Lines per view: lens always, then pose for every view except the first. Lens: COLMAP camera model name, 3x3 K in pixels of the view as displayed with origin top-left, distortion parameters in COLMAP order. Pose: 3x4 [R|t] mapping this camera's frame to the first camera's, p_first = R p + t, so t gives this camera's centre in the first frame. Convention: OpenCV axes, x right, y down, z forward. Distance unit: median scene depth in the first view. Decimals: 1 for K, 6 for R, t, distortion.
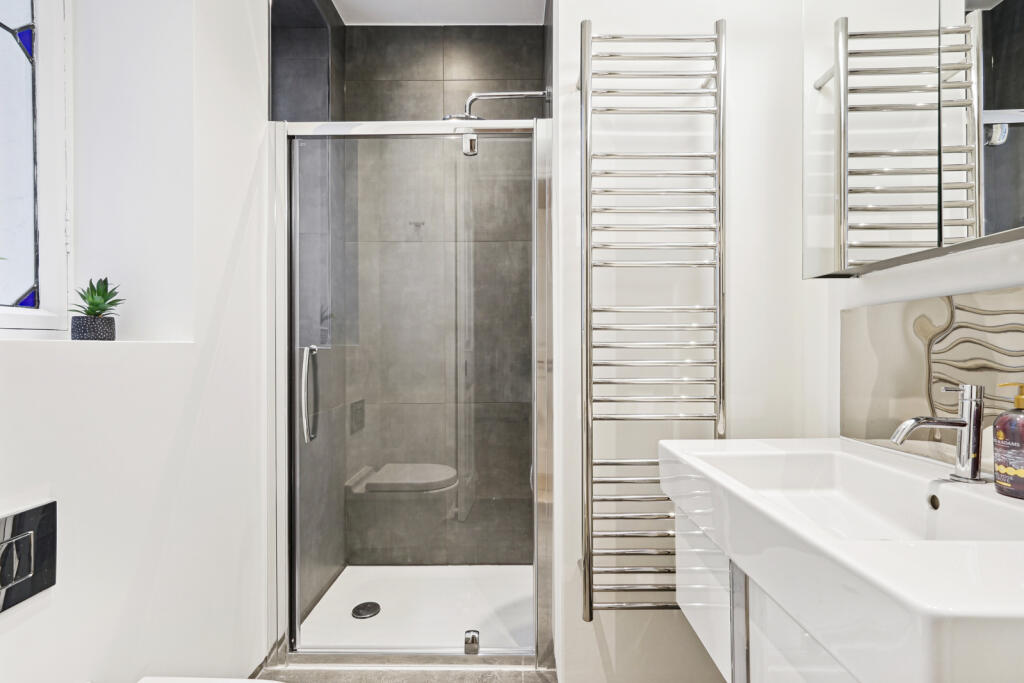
lens RADIAL K [[476.4, 0, 512.0], [0, 476.4, 341.5], [0, 0, 1]] dist [0.000405, 0.000127]
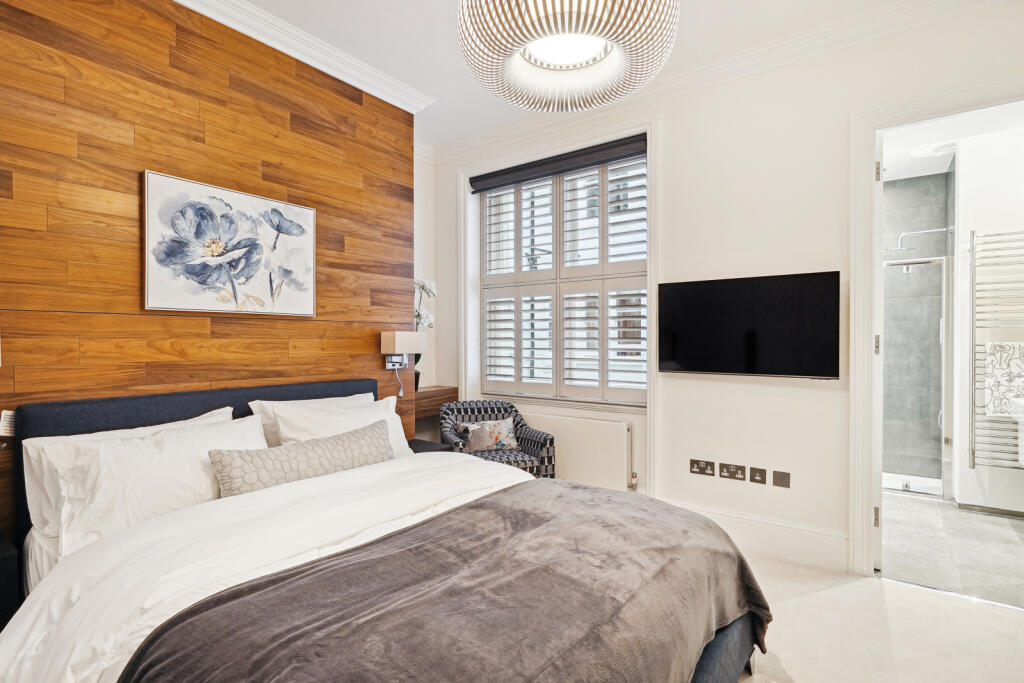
lens RADIAL K [[476.4, 0, 512.0], [0, 476.4, 341.5], [0, 0, 1]] dist [0.000405, 0.000127]
pose [[0.792237, -0.000357, -0.610213, -0.131639], [0.006488, 0.999948, 0.007839, -0.064958], [0.610179, -0.010170, 0.792198, -1.374885]]
